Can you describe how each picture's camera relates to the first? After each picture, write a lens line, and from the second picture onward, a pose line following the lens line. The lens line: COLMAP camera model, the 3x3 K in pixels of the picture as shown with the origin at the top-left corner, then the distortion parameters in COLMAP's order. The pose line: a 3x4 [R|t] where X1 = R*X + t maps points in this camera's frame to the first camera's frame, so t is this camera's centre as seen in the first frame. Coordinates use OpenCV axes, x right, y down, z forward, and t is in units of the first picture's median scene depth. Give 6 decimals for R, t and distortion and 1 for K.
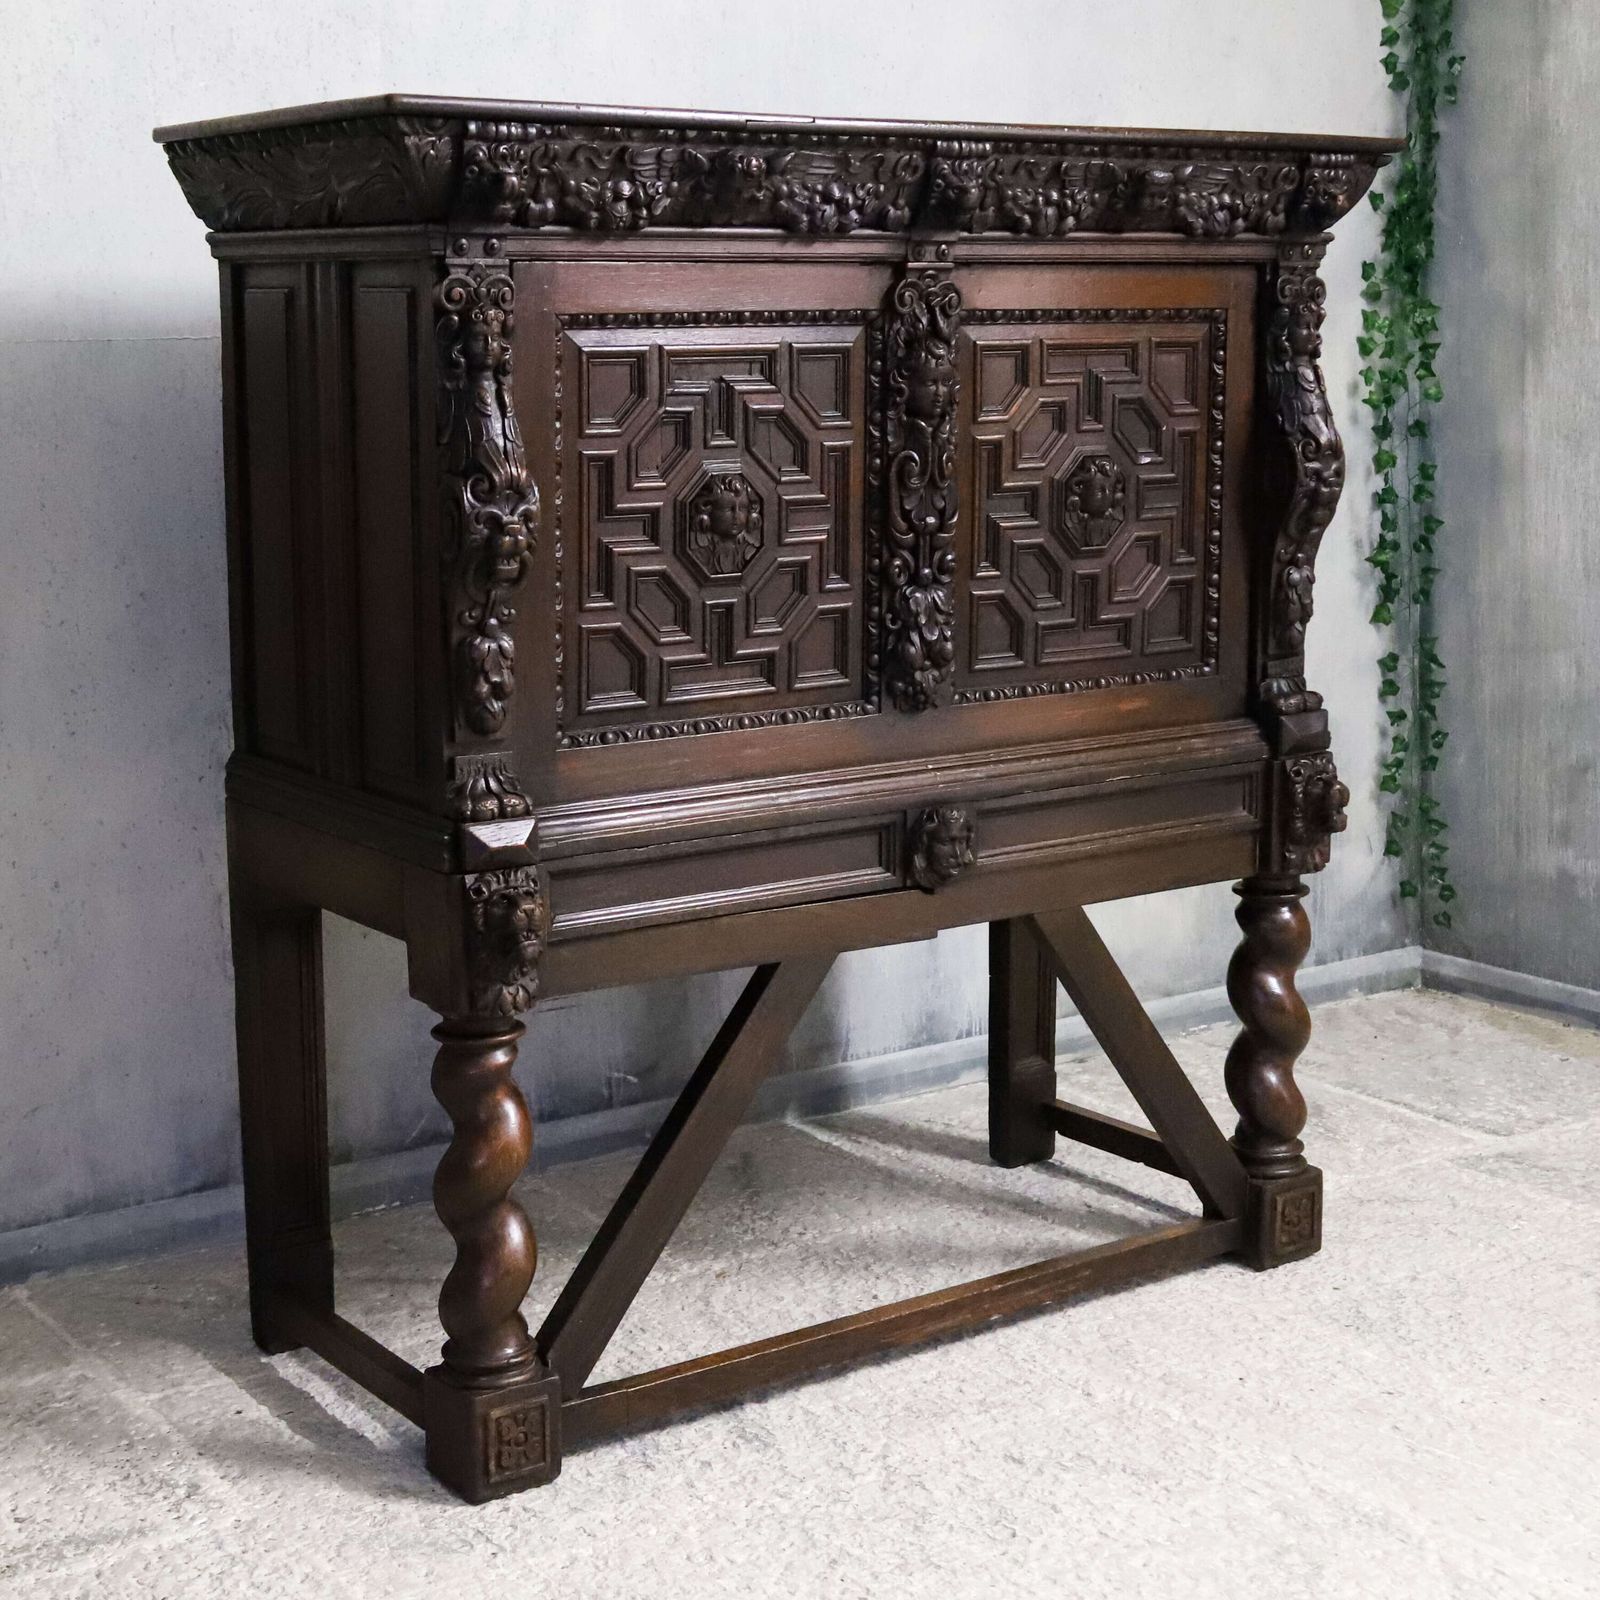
lens RADIAL K [[2769.8, 0, 728.6], [0, 2769.8, 701.5], [0, 0, 1]] dist [-0.018833, 0.074694]
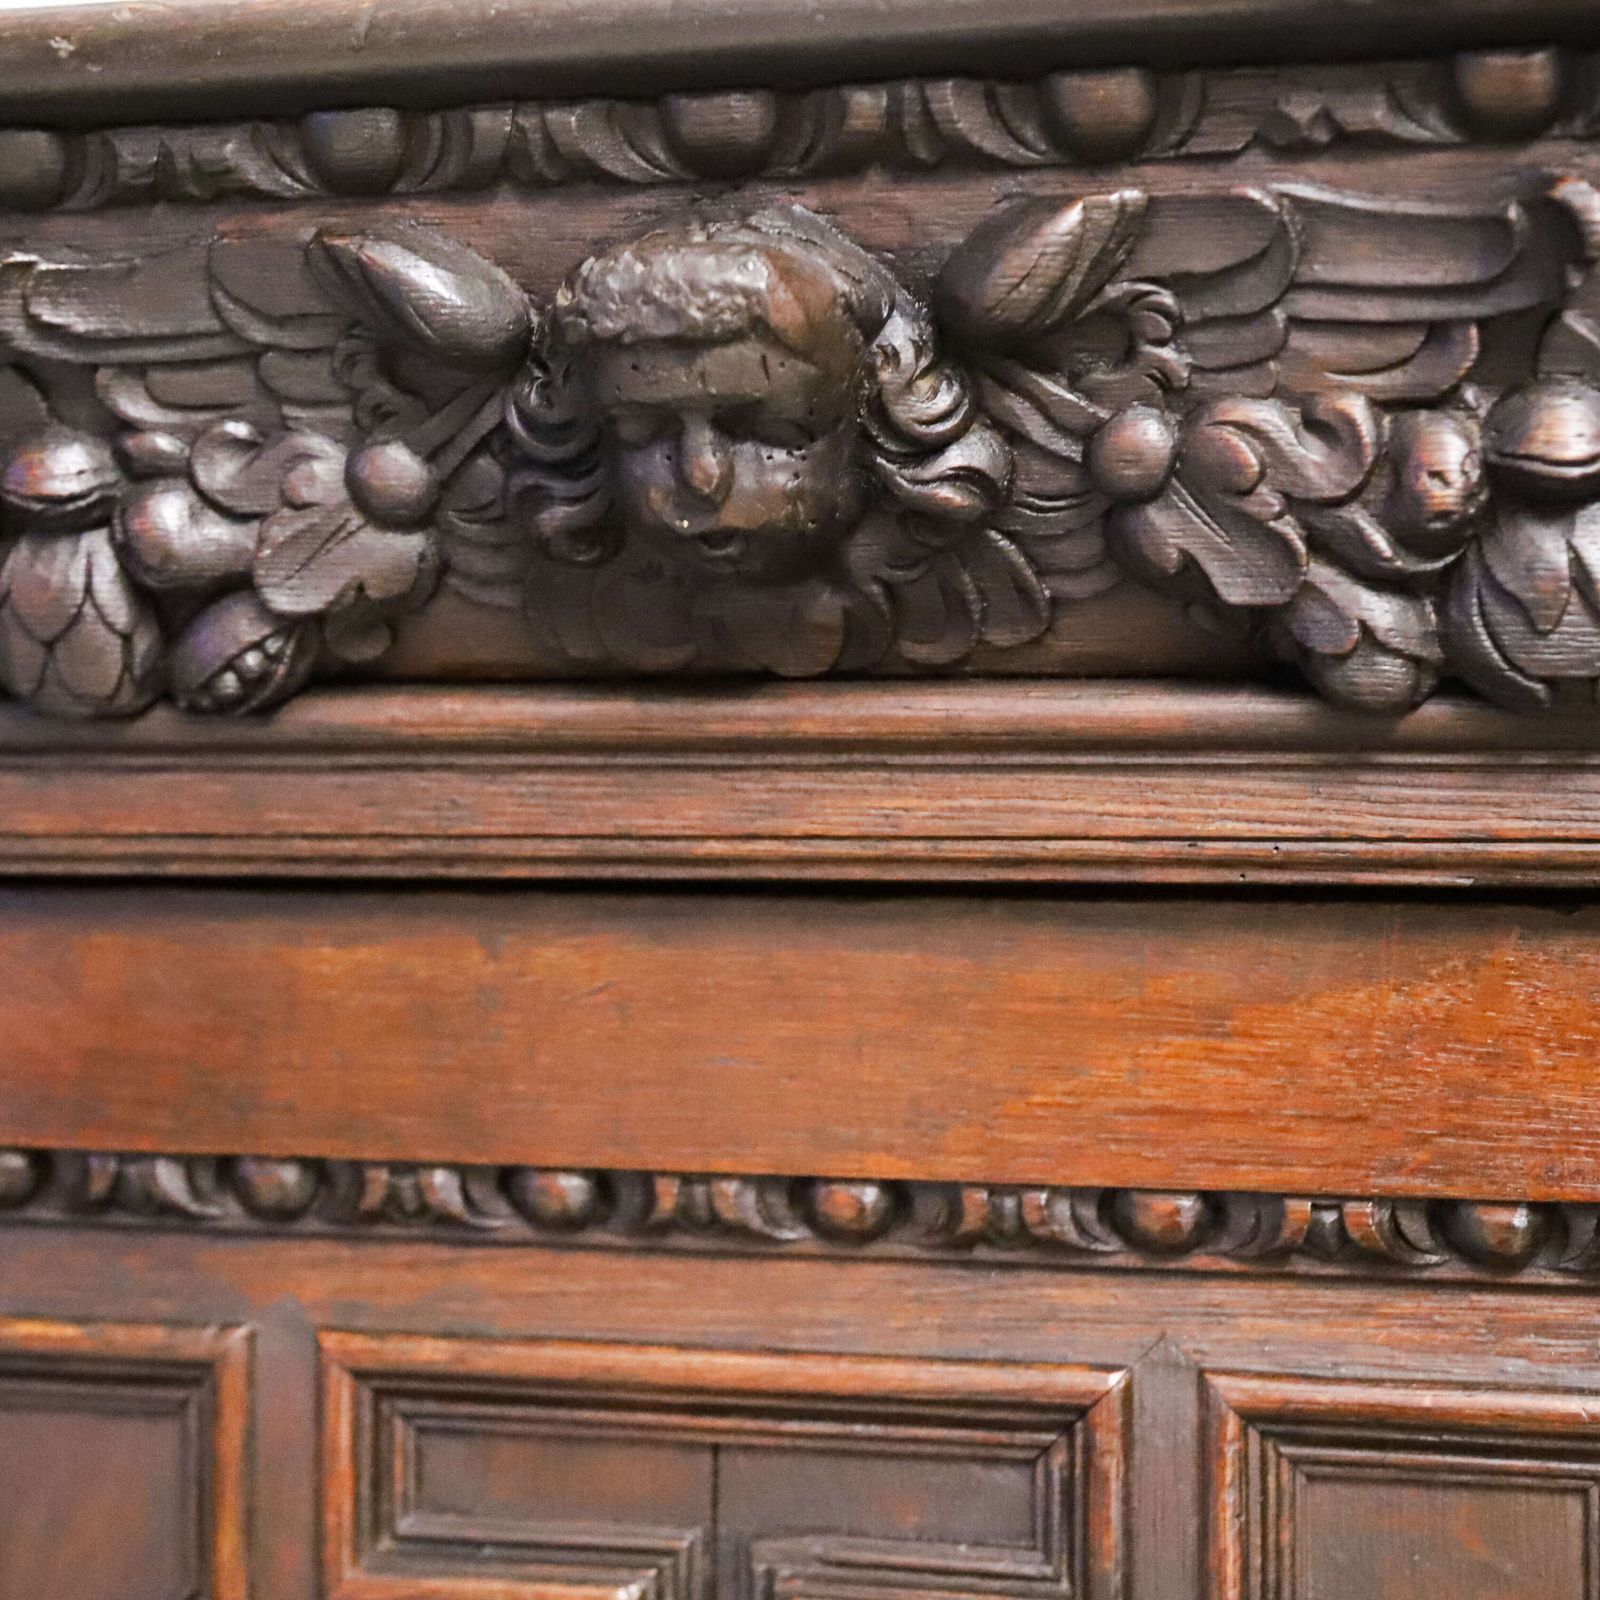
lens RADIAL K [[3206.1, 0, 800.9], [0, 3206.1, 732.0], [0, 0, 1]] dist [0.043037, 0.111682]
pose [[0.658245, -0.014848, -0.752657, 0.286636], [-0.119191, 0.985139, -0.123674, -0.150657], [0.743308, 0.171118, 0.646693, 0.917703]]
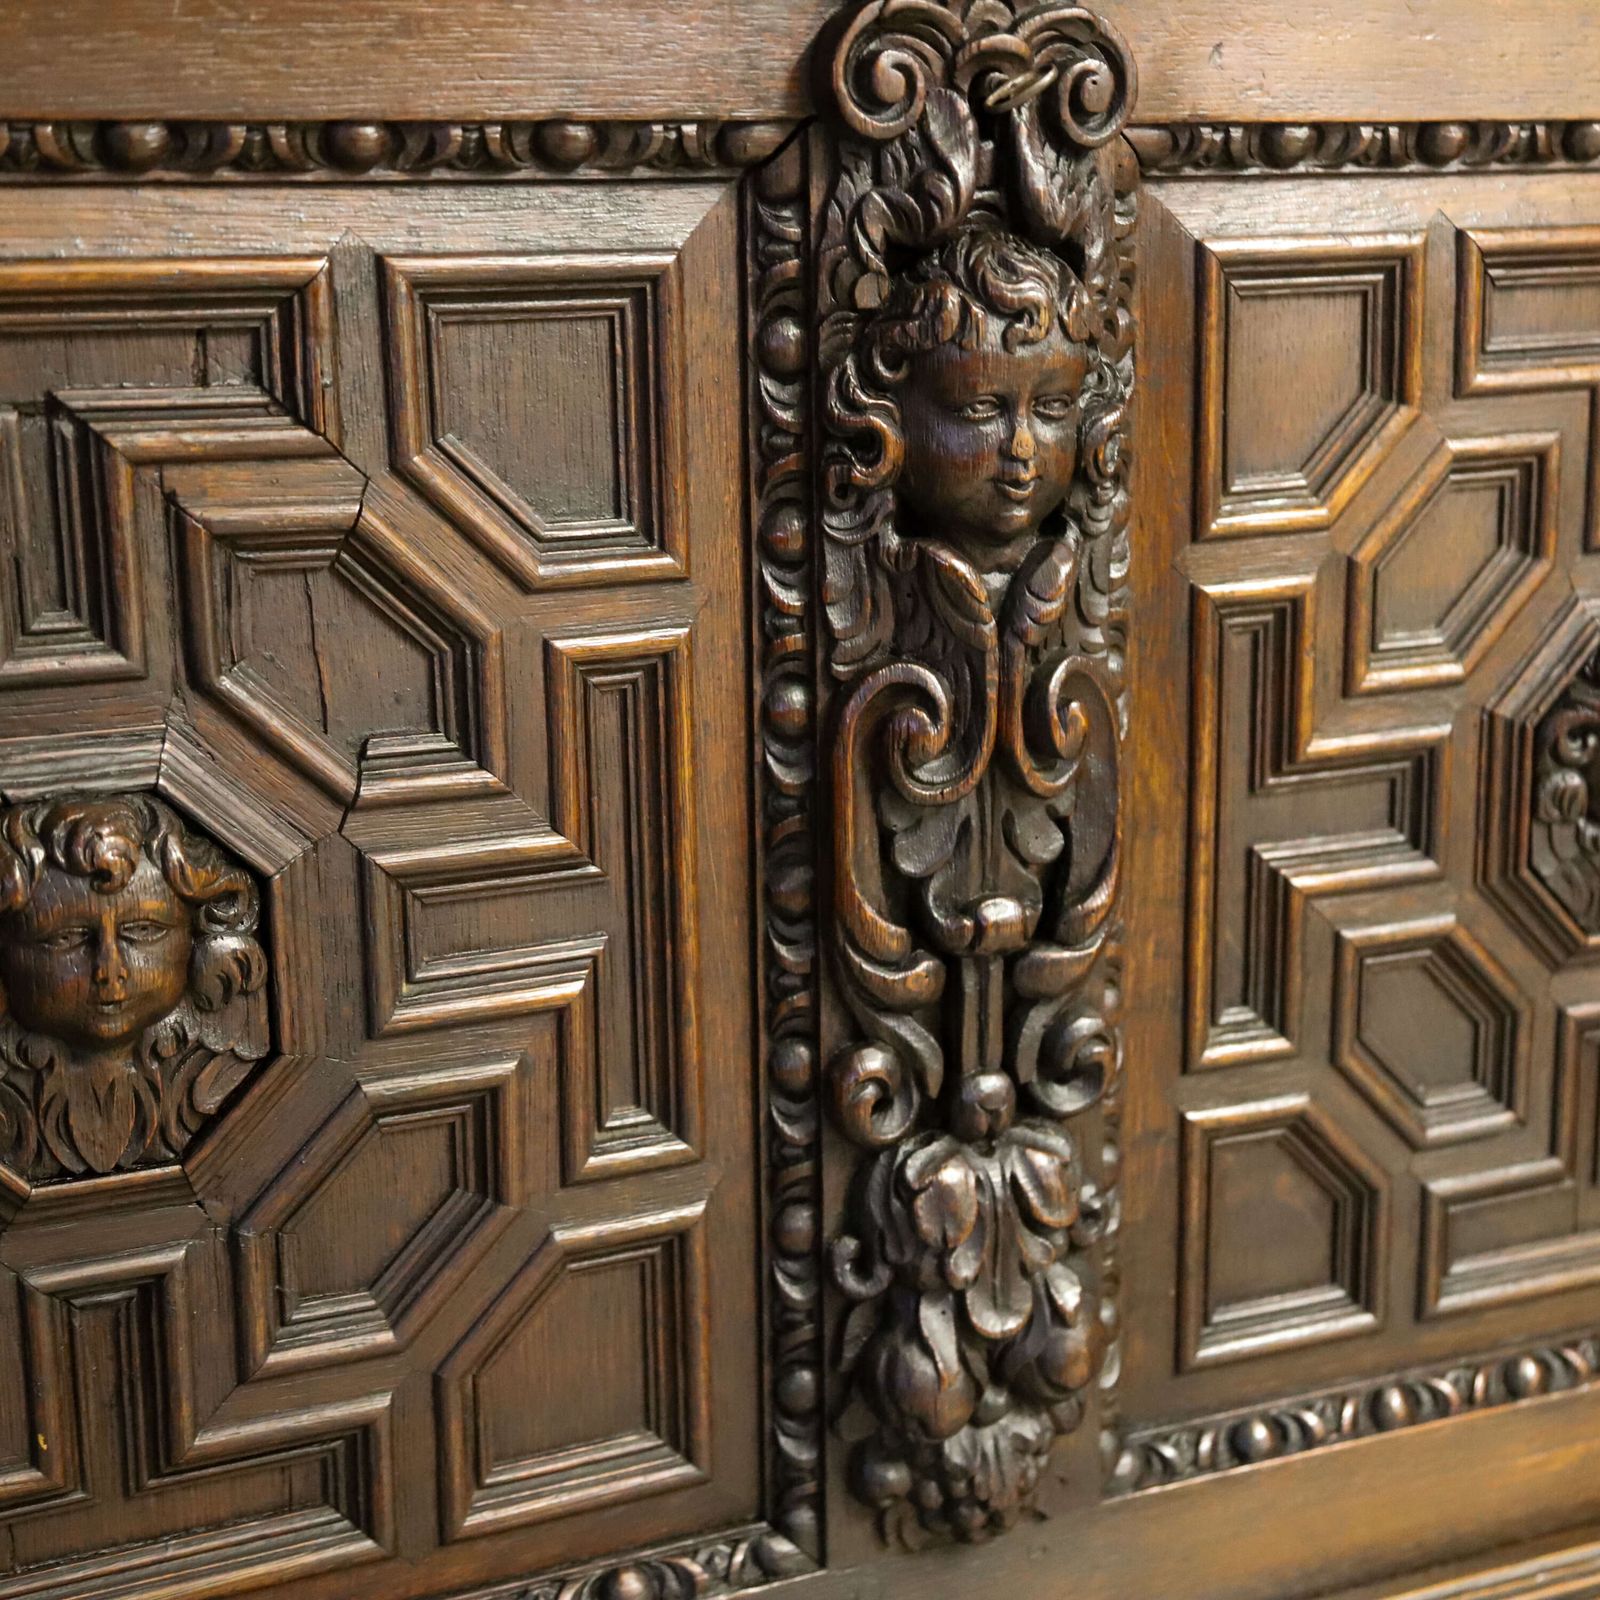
lens RADIAL K [[2939.6, 0, 993.7], [0, 2939.6, 804.5], [0, 0, 1]] dist [0.065748, 0.240509]
pose [[0.992664, 0.029877, -0.117154, 0.105887], [-0.019970, 0.996194, 0.084844, -0.100415], [0.119243, -0.081882, 0.989483, 0.714333]]
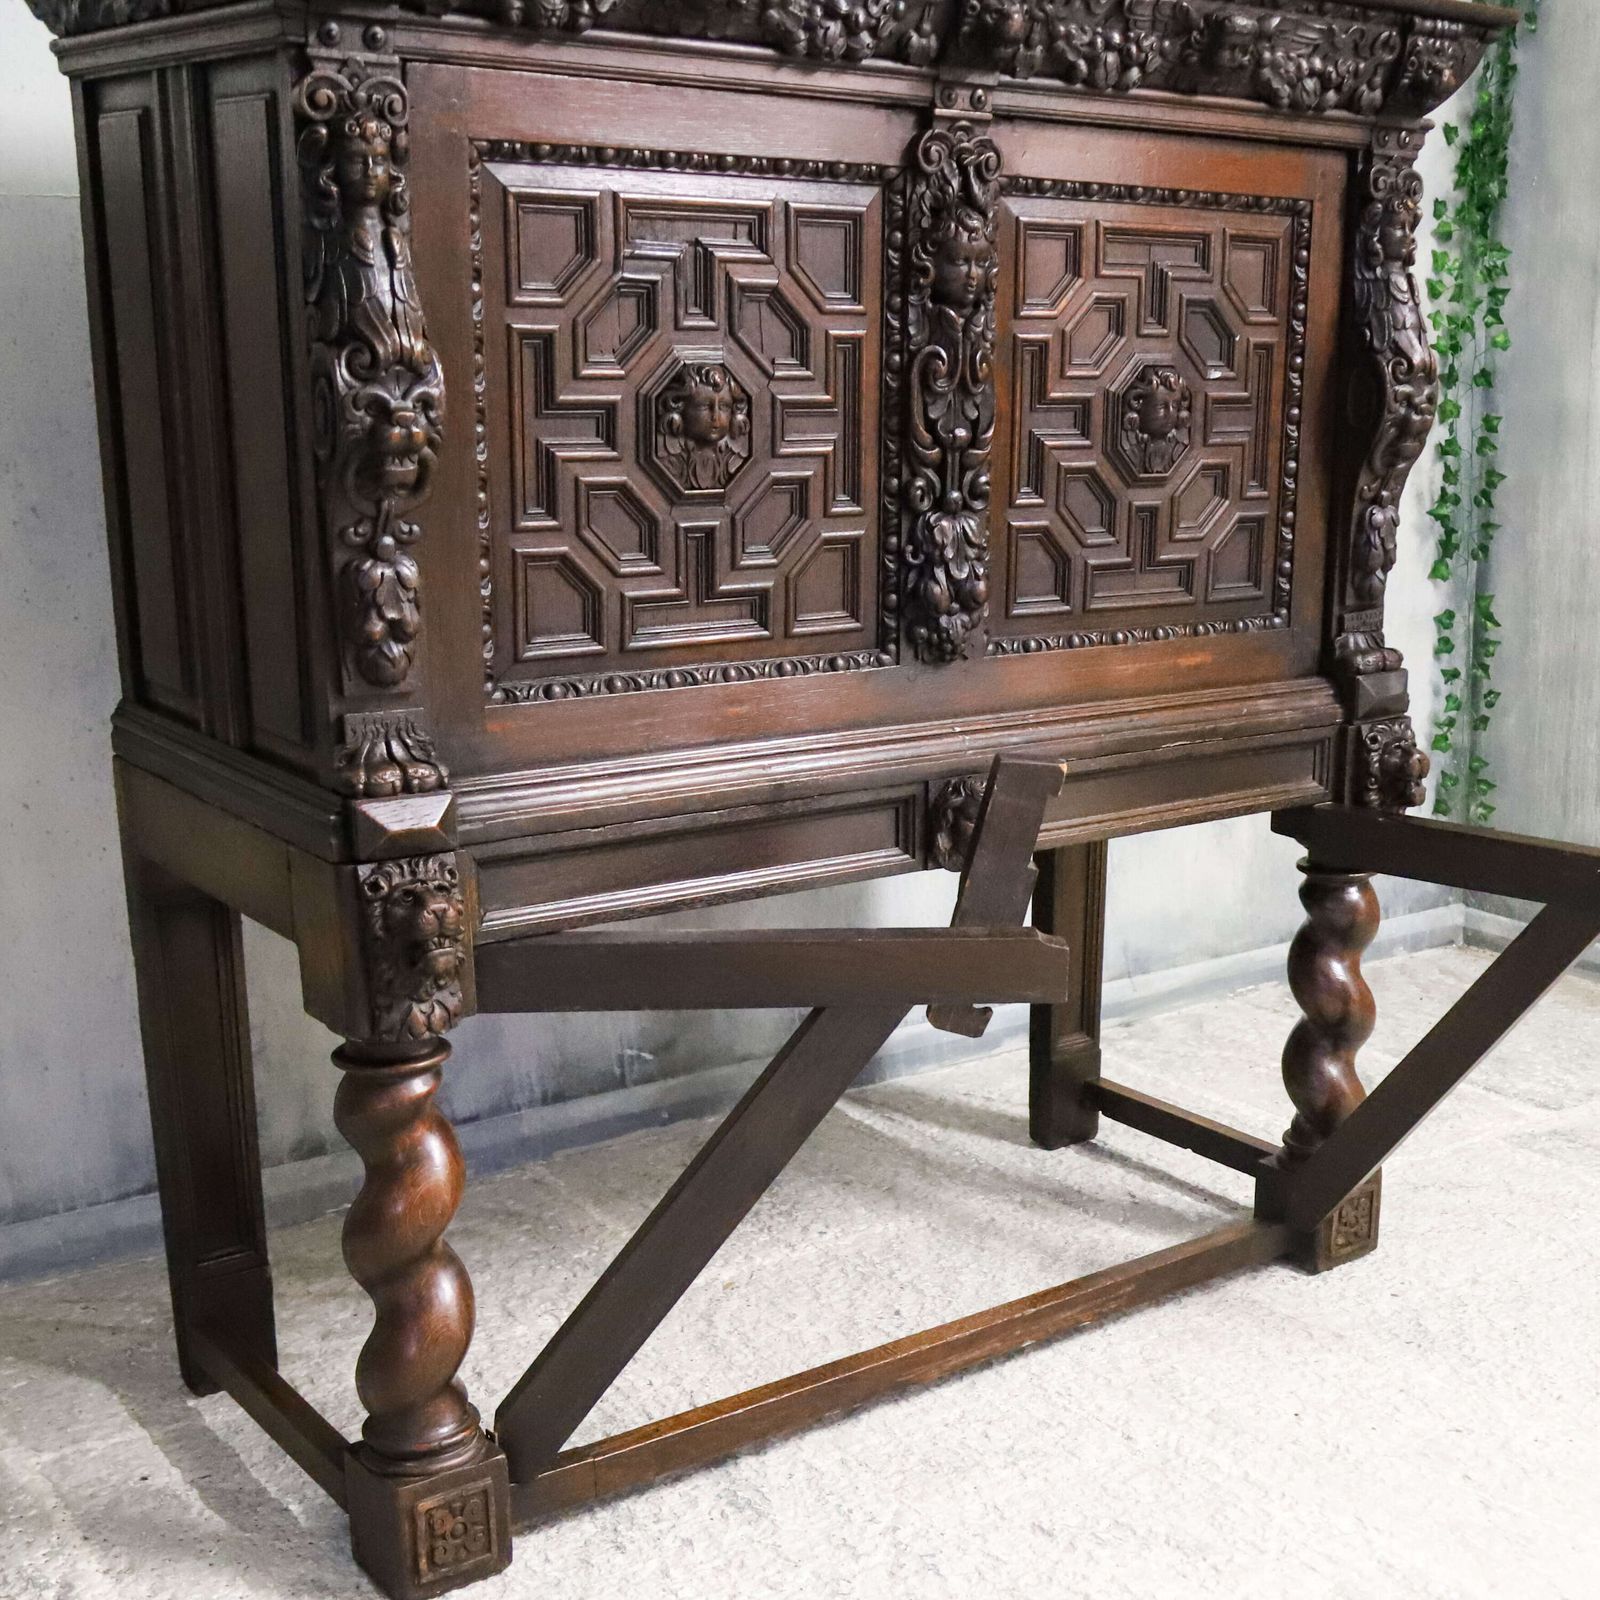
lens RADIAL K [[2304.3, 0, 1117.2], [0, 2304.3, 969.4], [0, 0, 1]] dist [-0.085983, 0.115062]
pose [[0.992604, 0.002069, 0.121383, 0.036368], [-0.018880, 0.990320, 0.137512, -0.001479], [-0.119924, -0.138787, 0.983034, 0.295490]]
